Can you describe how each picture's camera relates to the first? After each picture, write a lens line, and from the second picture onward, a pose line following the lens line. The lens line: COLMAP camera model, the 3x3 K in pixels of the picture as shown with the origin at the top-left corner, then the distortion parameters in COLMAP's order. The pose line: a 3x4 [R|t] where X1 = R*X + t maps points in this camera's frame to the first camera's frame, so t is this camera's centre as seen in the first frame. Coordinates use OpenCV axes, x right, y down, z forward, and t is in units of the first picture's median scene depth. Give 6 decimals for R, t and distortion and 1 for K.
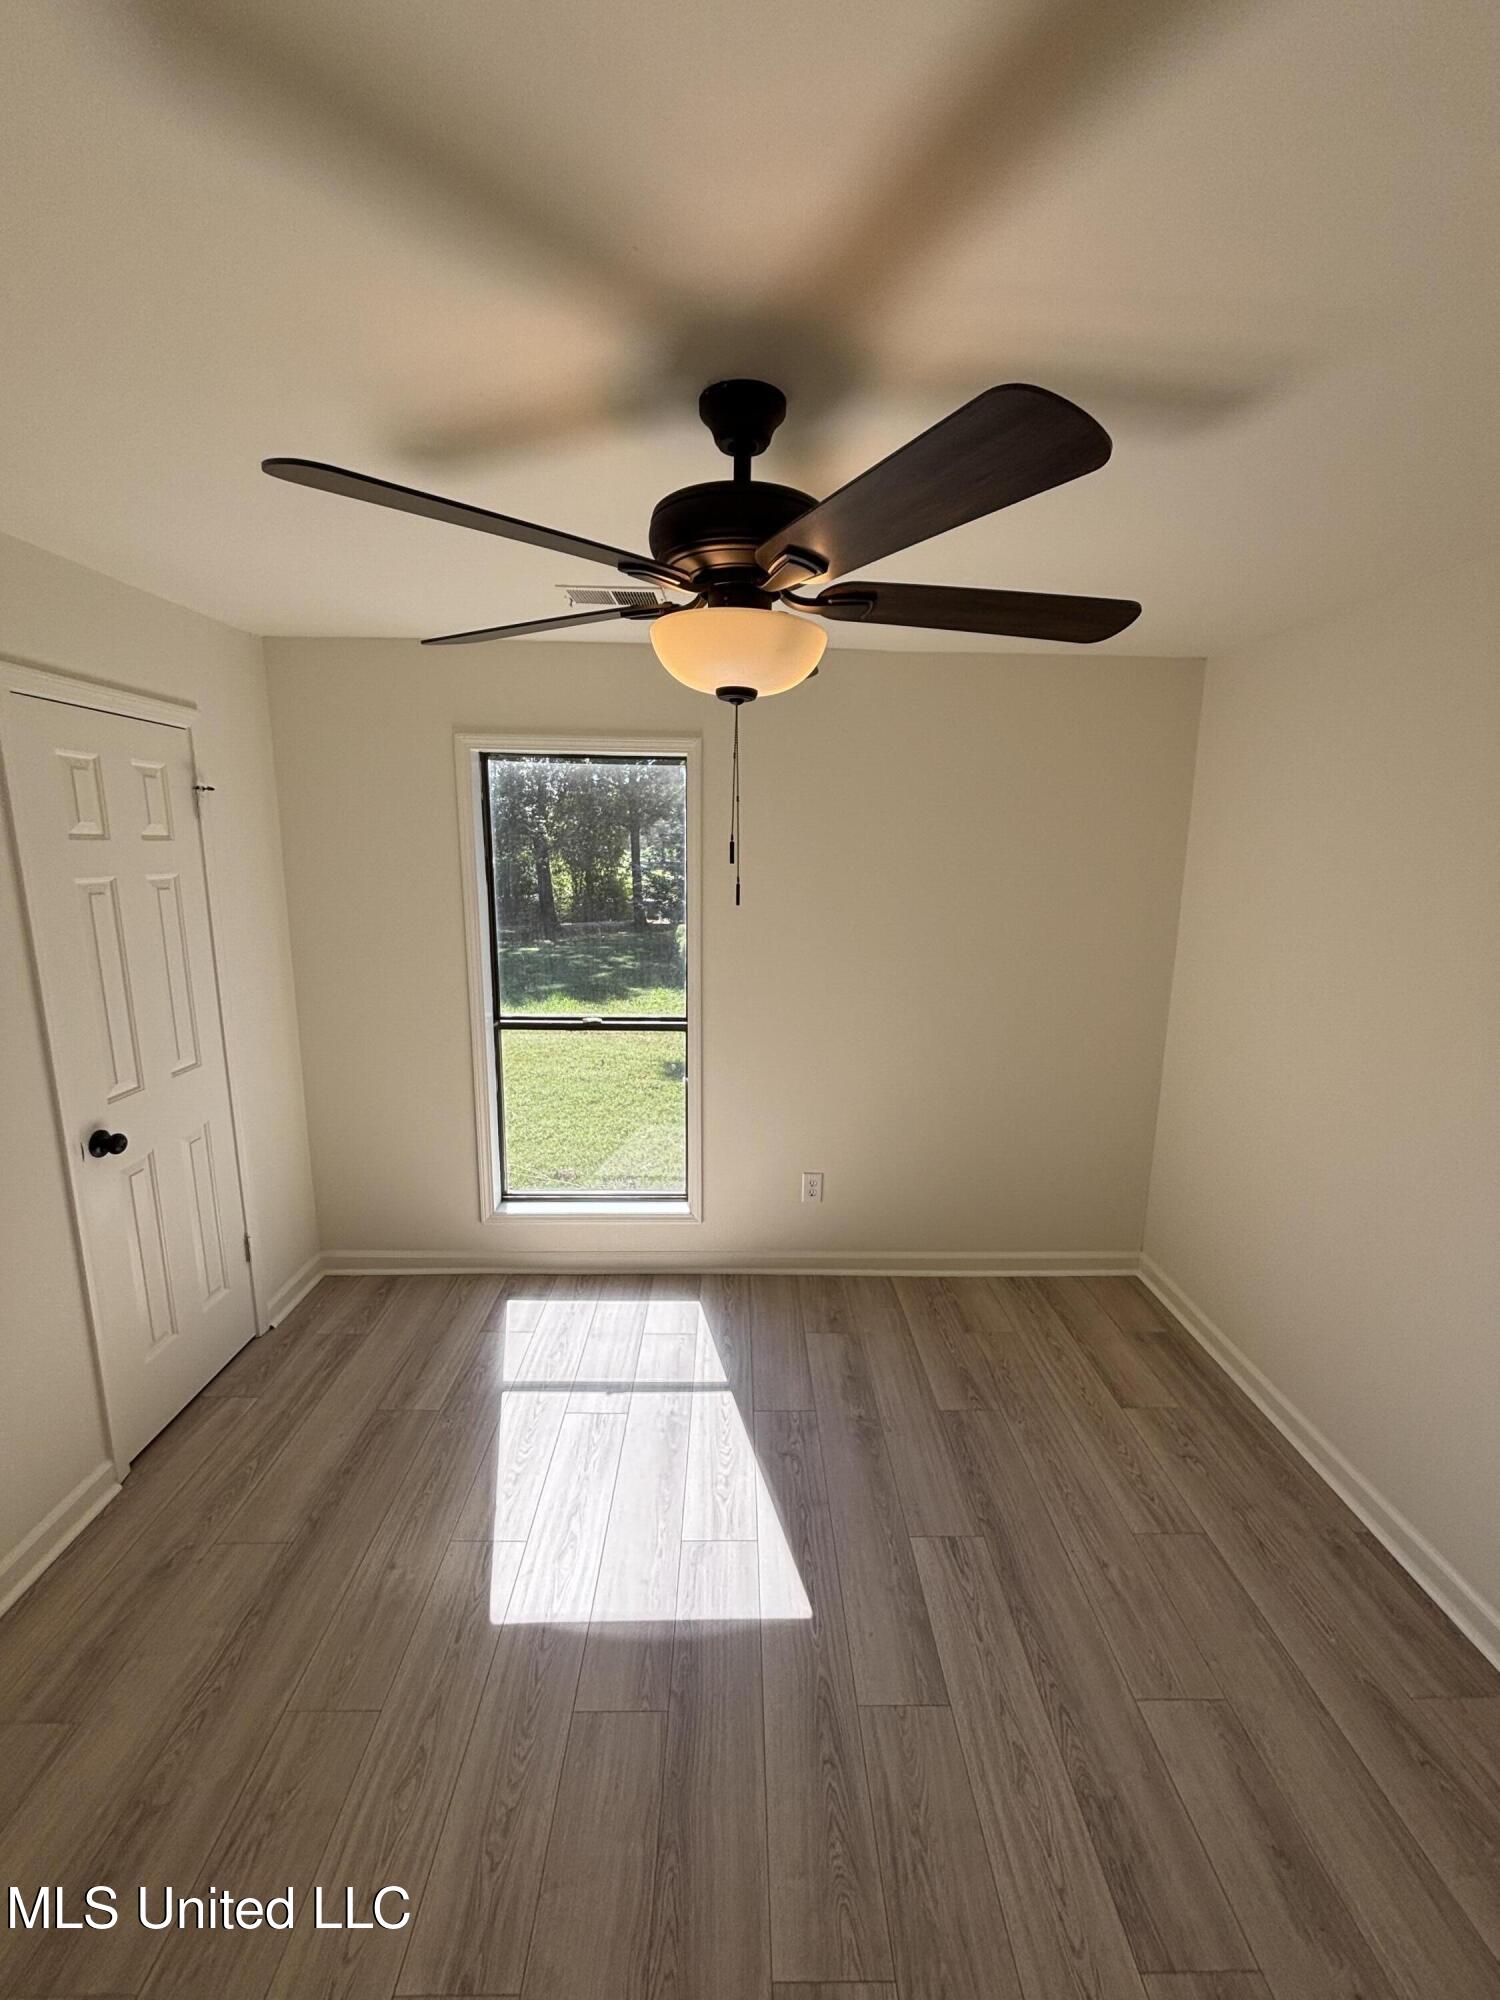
lens RADIAL K [[806.9, 0, 745.0], [0, 806.9, 996.4], [0, 0, 1]] dist [-0.003234, 0.004358]
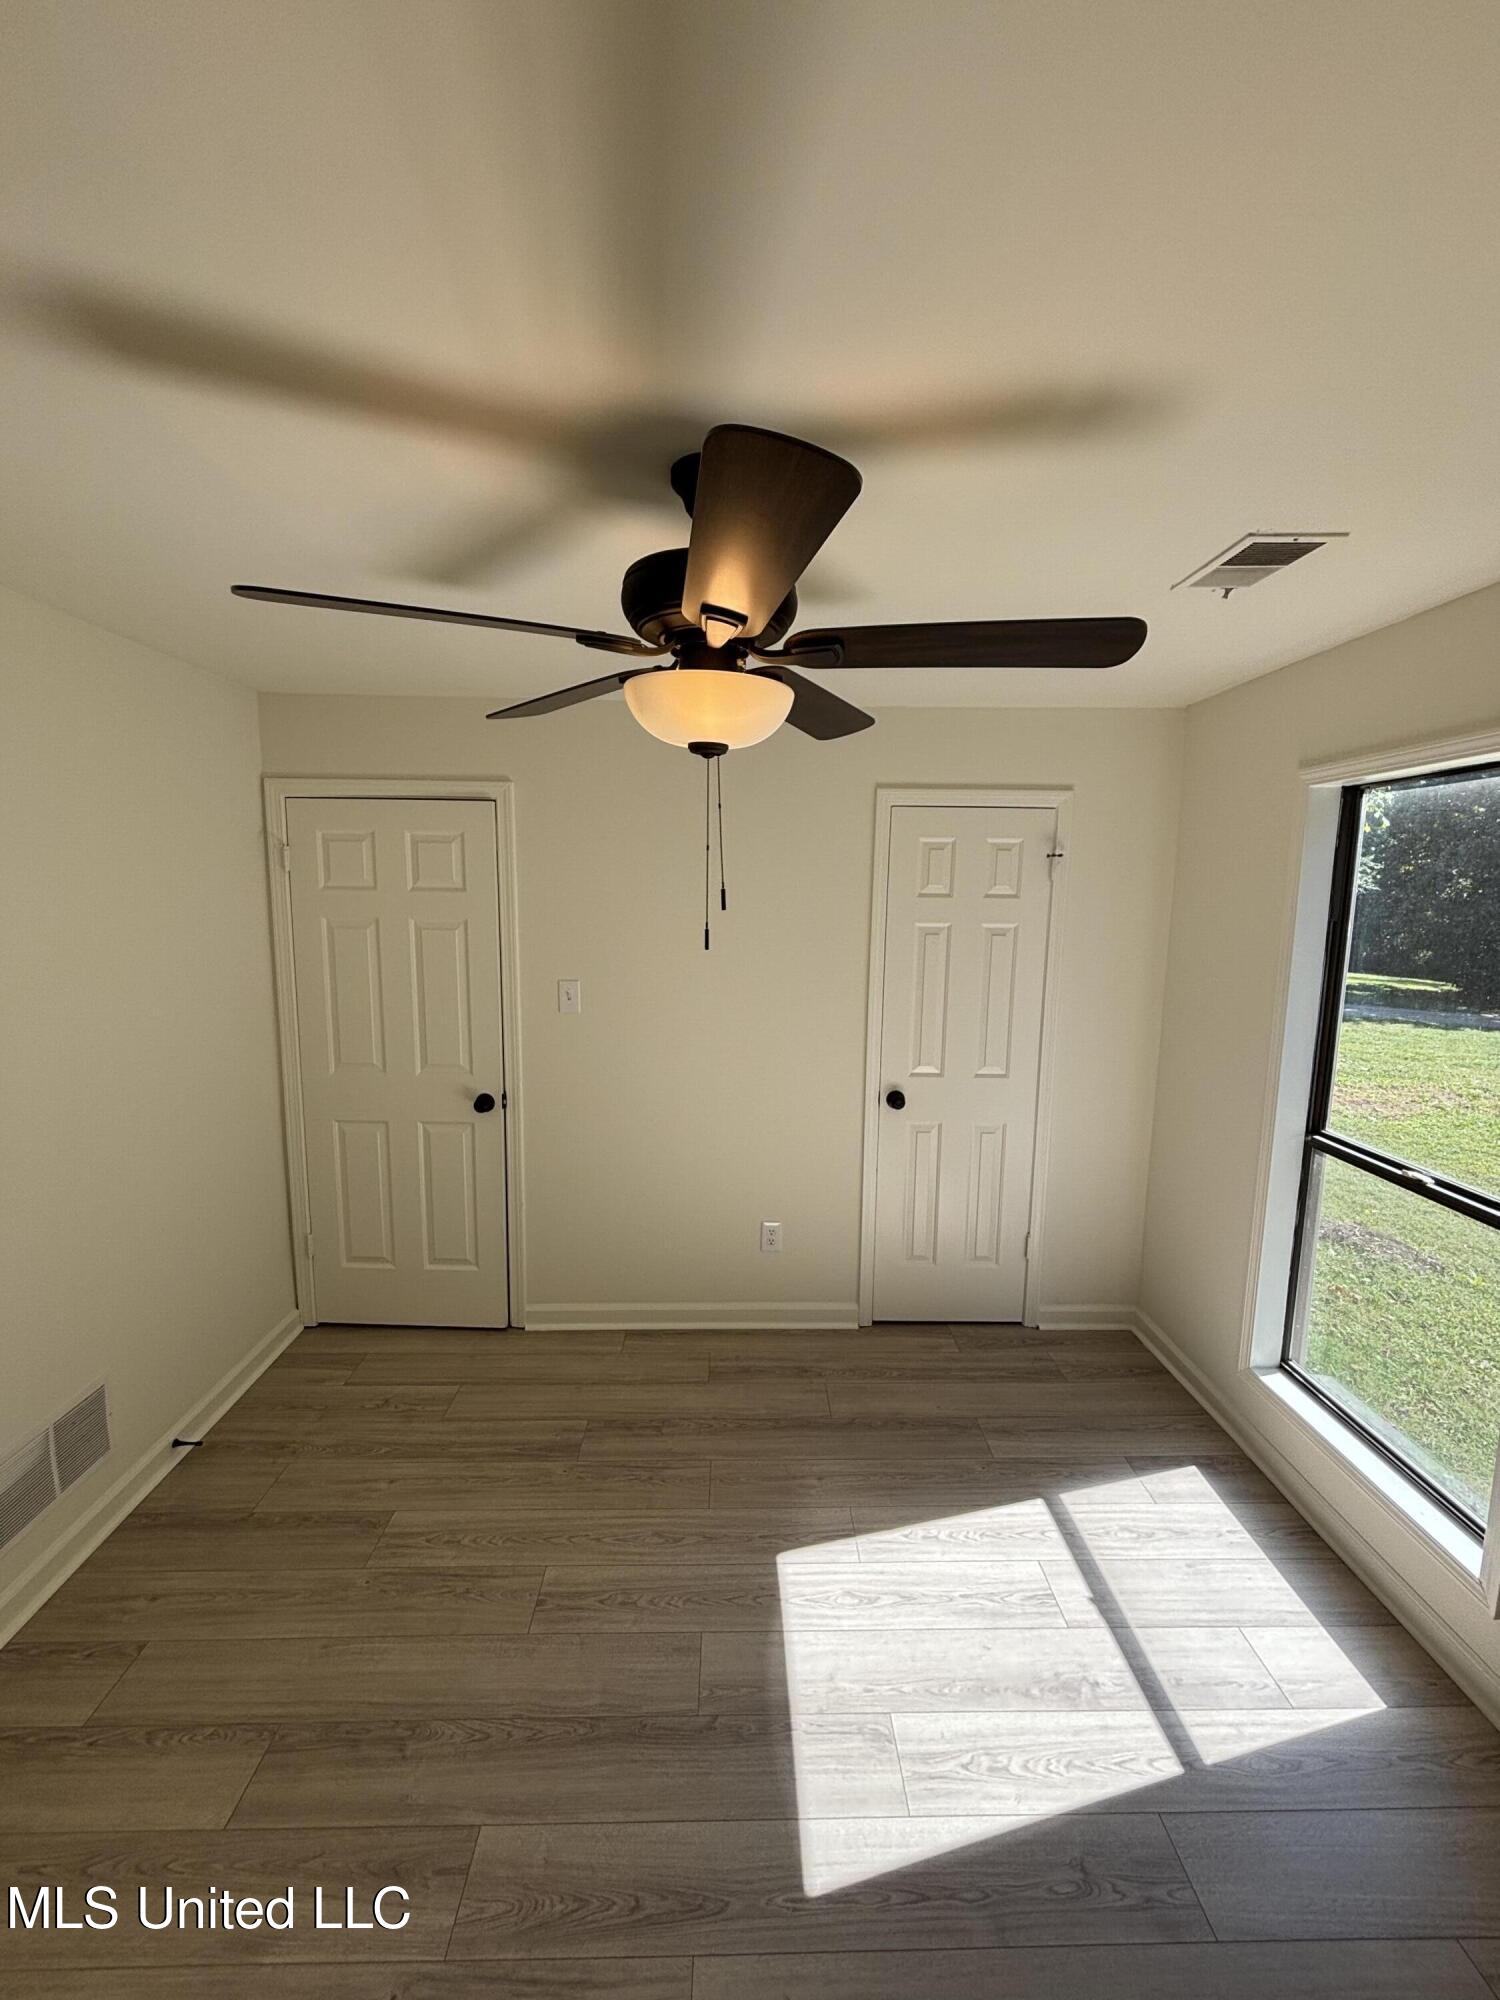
lens RADIAL K [[806.9, 0, 750.4], [0, 806.9, 988.4], [0, 0, 1]] dist [-0.003234, 0.004358]
pose [[0.015174, 0.108919, -0.993935, 0.602995], [-0.198993, 0.974494, 0.103750, -0.109447], [0.979883, 0.196212, 0.036461, 0.604827]]
